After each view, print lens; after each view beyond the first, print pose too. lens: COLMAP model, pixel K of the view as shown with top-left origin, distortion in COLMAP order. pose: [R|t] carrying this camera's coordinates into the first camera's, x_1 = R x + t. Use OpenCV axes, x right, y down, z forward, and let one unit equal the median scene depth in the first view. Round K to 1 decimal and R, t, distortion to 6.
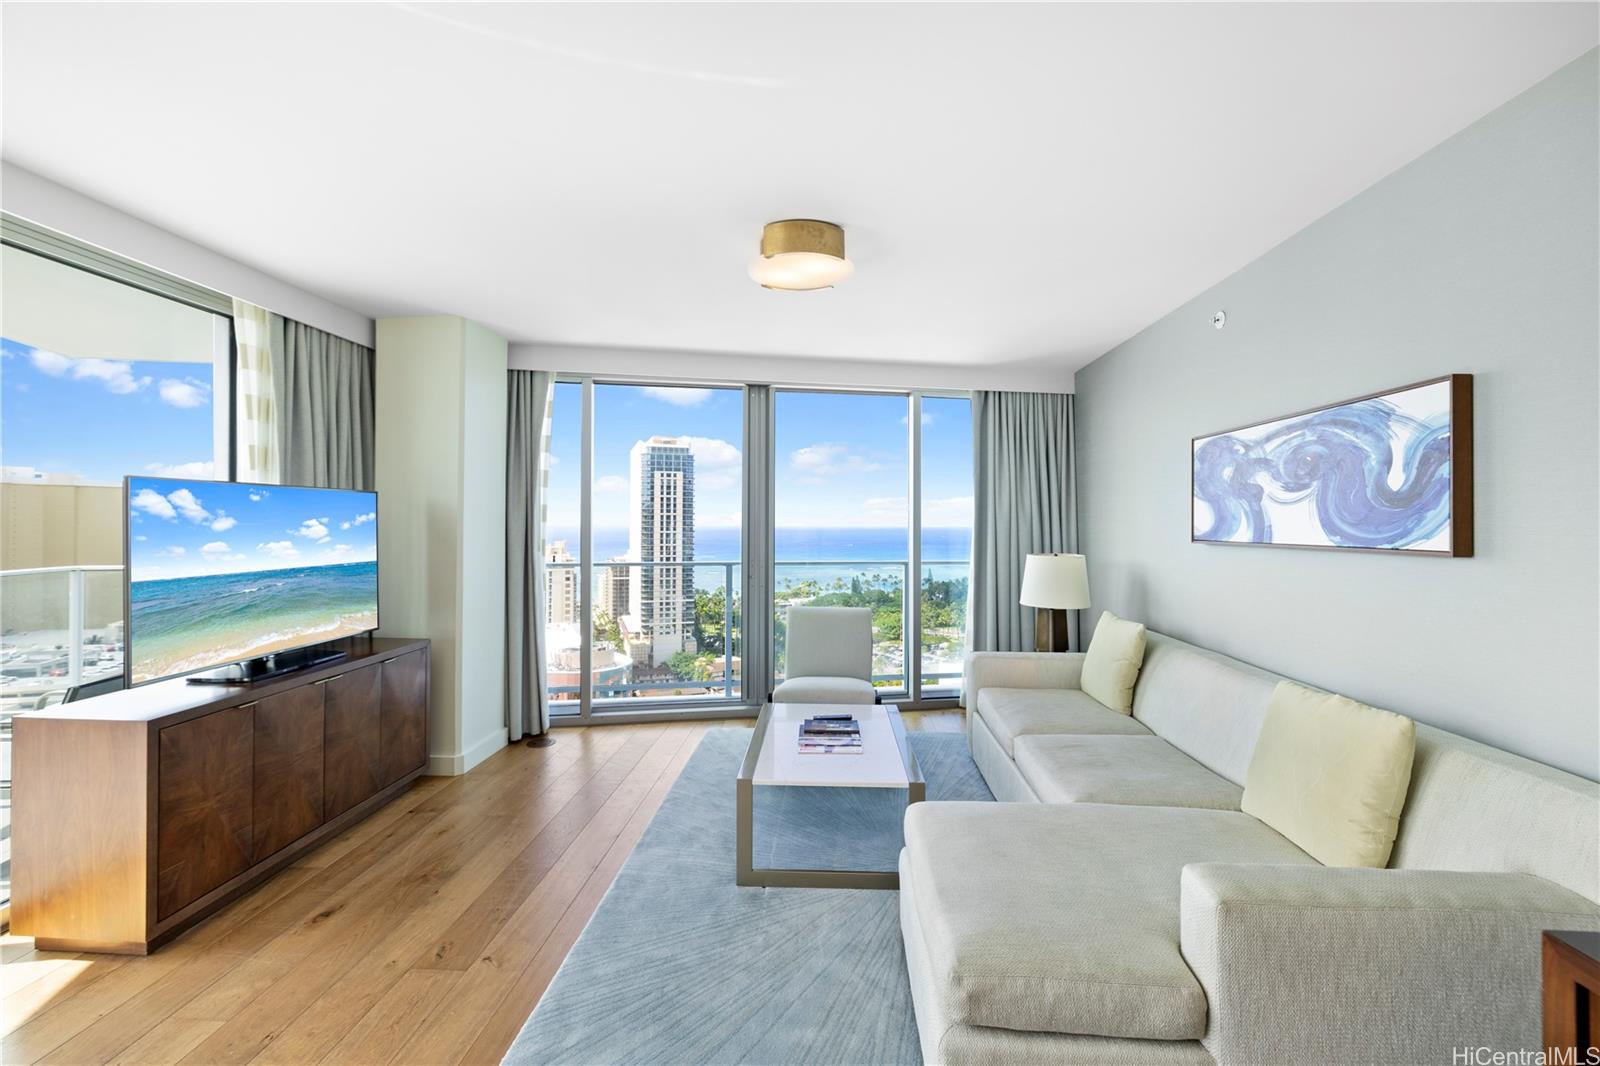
lens RADIAL K [[664.3, 0, 794.6], [0, 664.3, 520.4], [0, 0, 1]] dist [-0.000351, -0.000282]
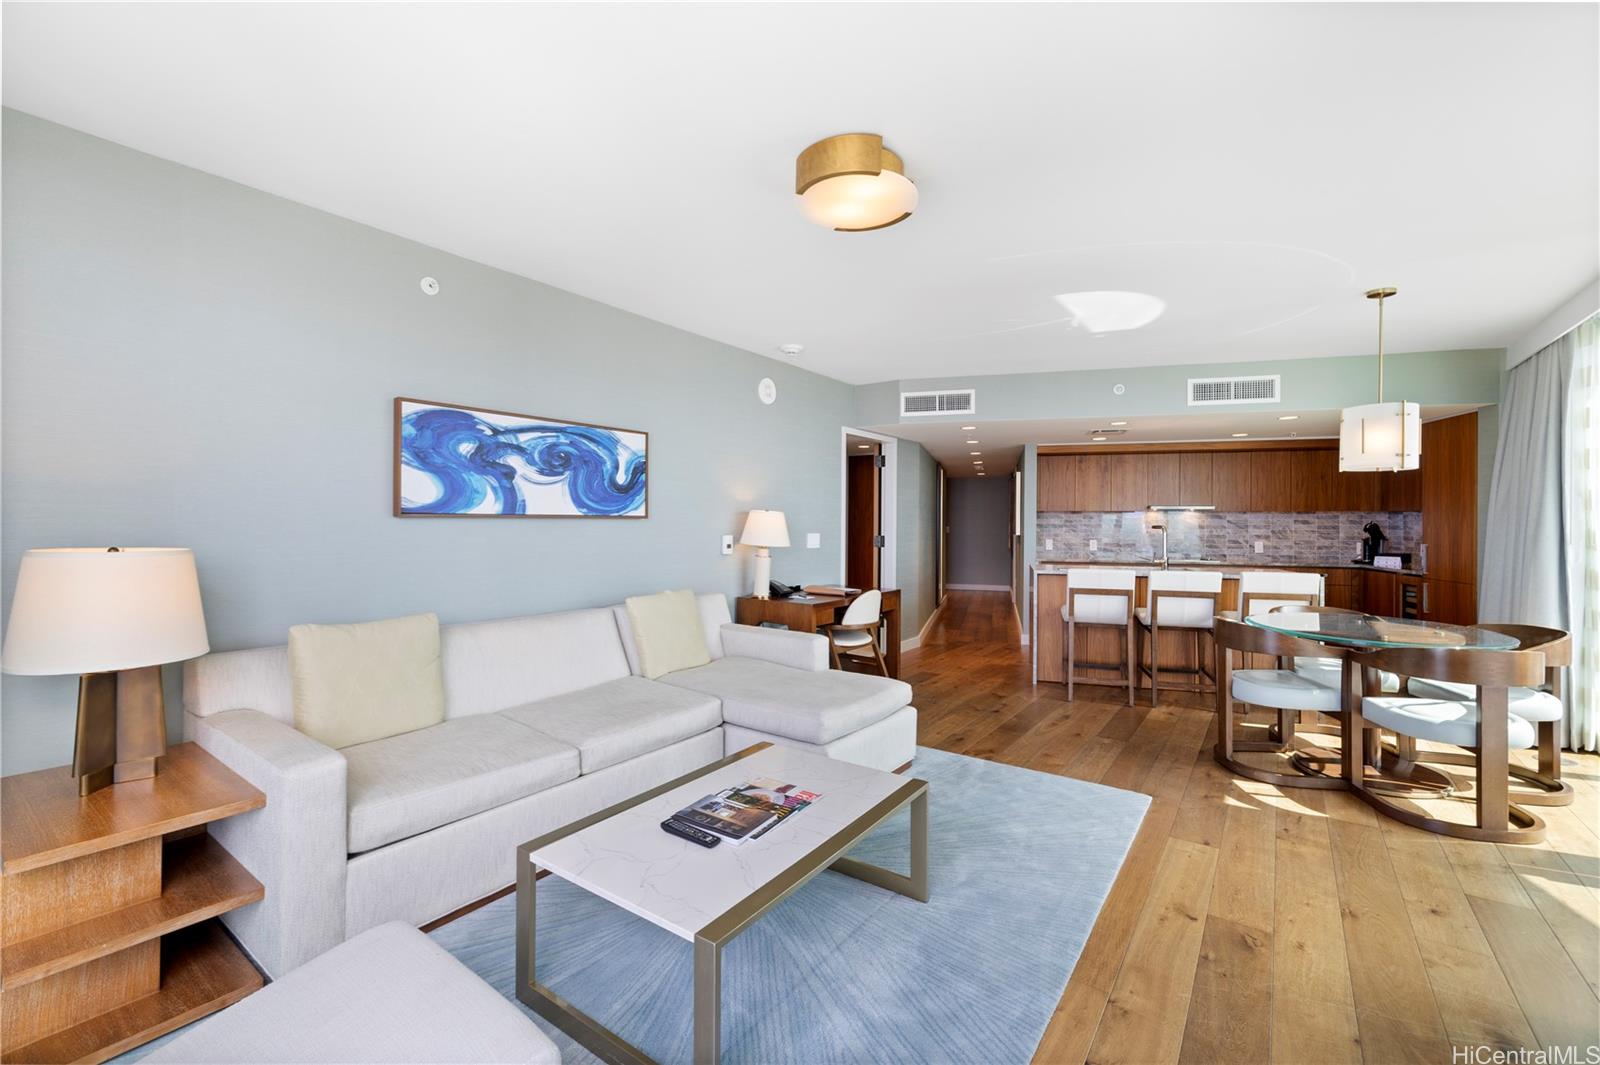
lens RADIAL K [[668.2, 0, 799.9], [0, 668.2, 517.9], [0, 0, 1]] dist [-0.003575, -0.000252]
pose [[-0.846356, -0.007027, 0.532571, -0.286796], [-0.012705, 0.999895, -0.006997, 0.031485], [-0.532466, -0.012689, -0.846356, 1.293956]]
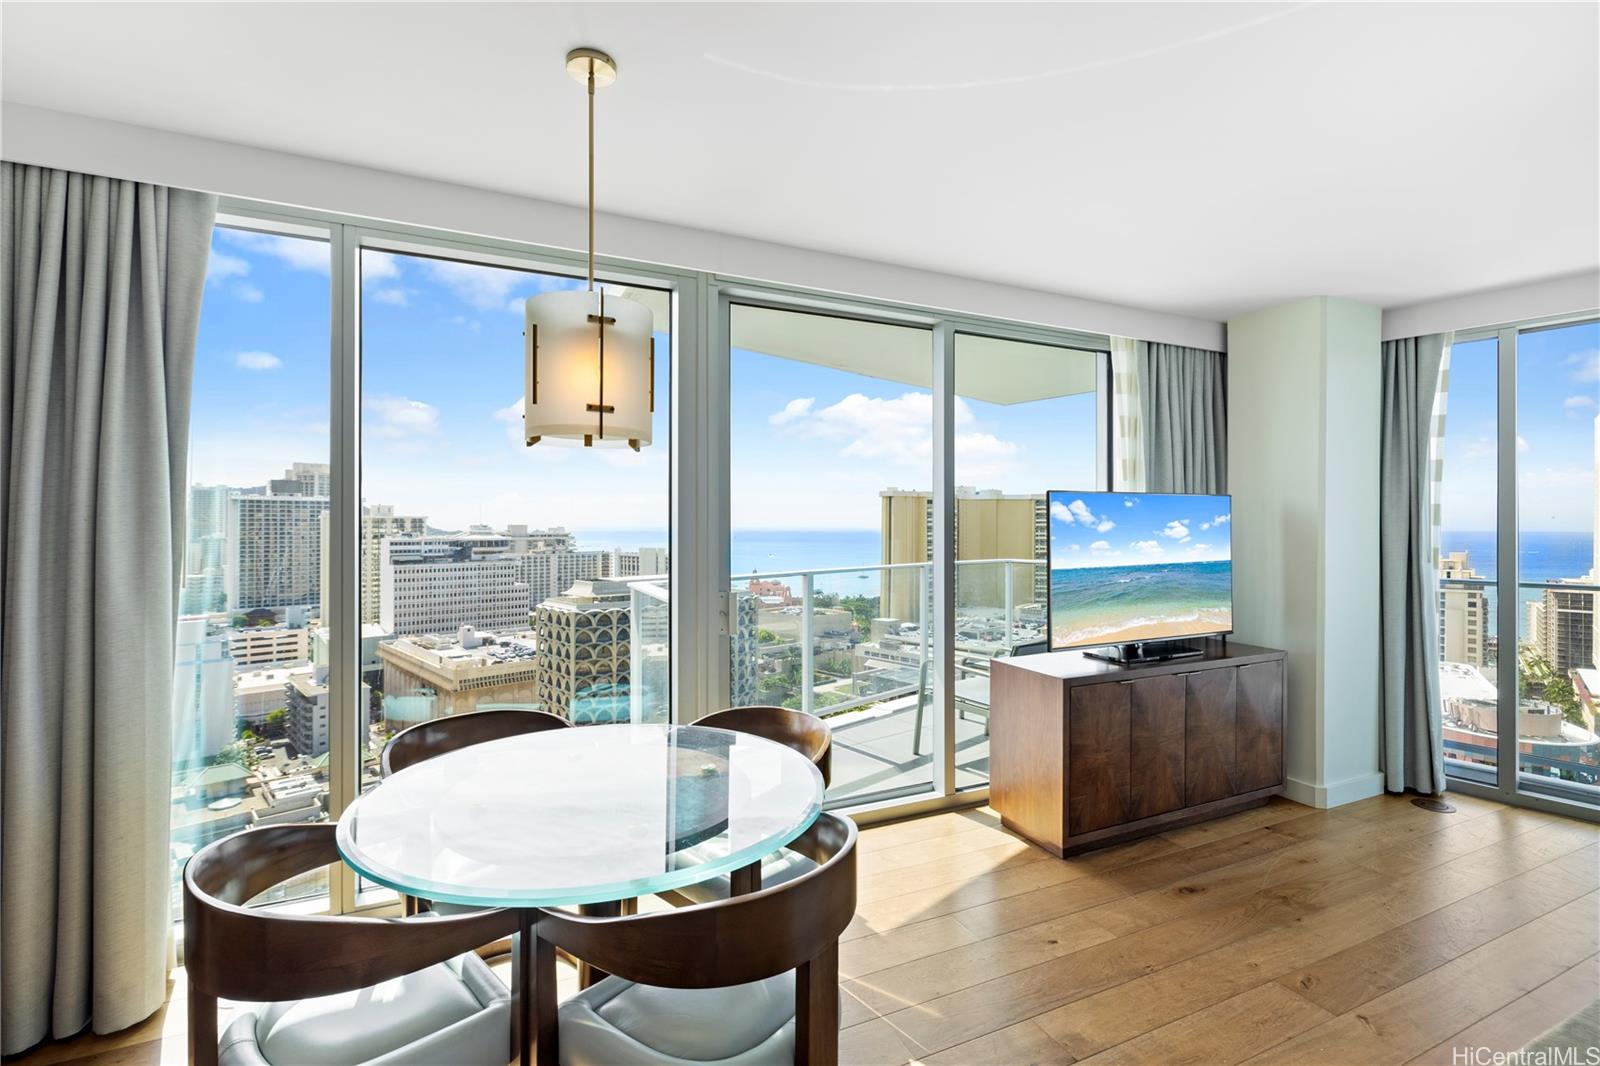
lens RADIAL K [[717.5, 0, 815.2], [0, 717.5, 523.6], [0, 0, 1]] dist [-0.004935, -0.000285]
pose [[0.478170, -0.004866, -0.878254, 0.018666], [0.003654, 0.999987, -0.003551, 0.001400], [0.878260, -0.001511, 0.478182, -0.066228]]
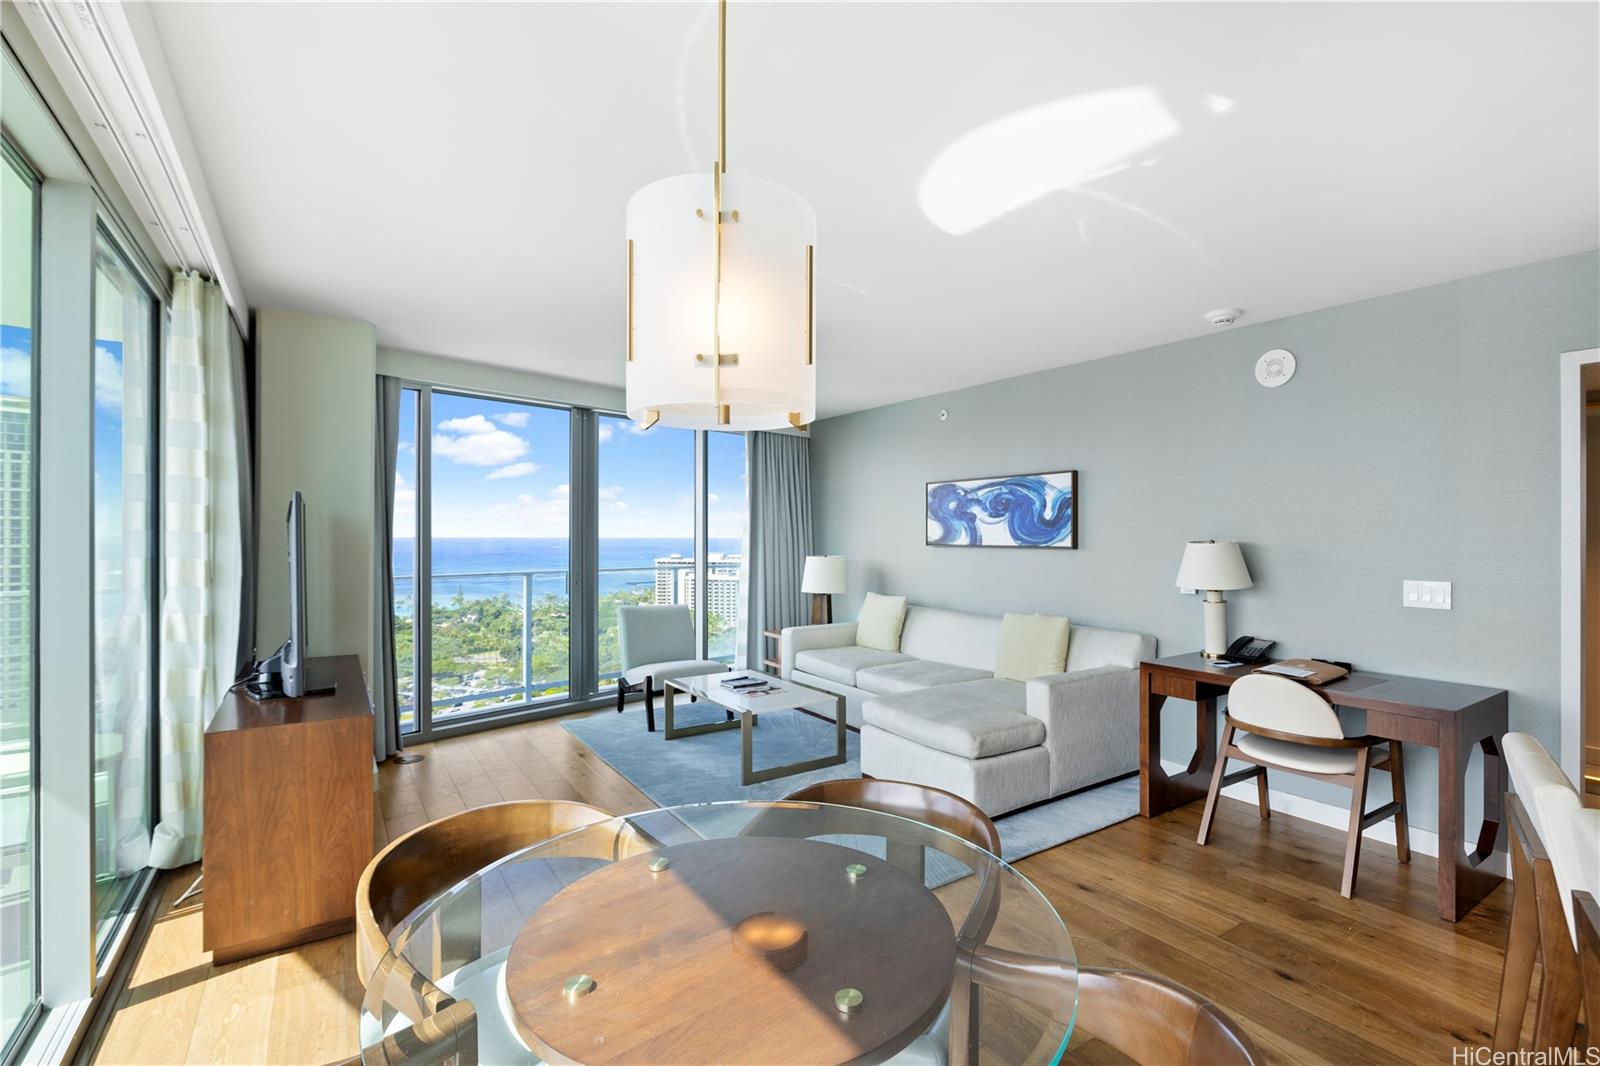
lens RADIAL K [[730.5, 0, 800.0], [0, 730.5, 533.0], [0, 0, 1]] dist [-0.001539, 0.000176]
pose [[0.800381, -0.000779, 0.599491, -0.658812], [-0.002818, 0.999983, 0.005061, -0.005780], [-0.599485, -0.005740, 0.800366, -0.238819]]
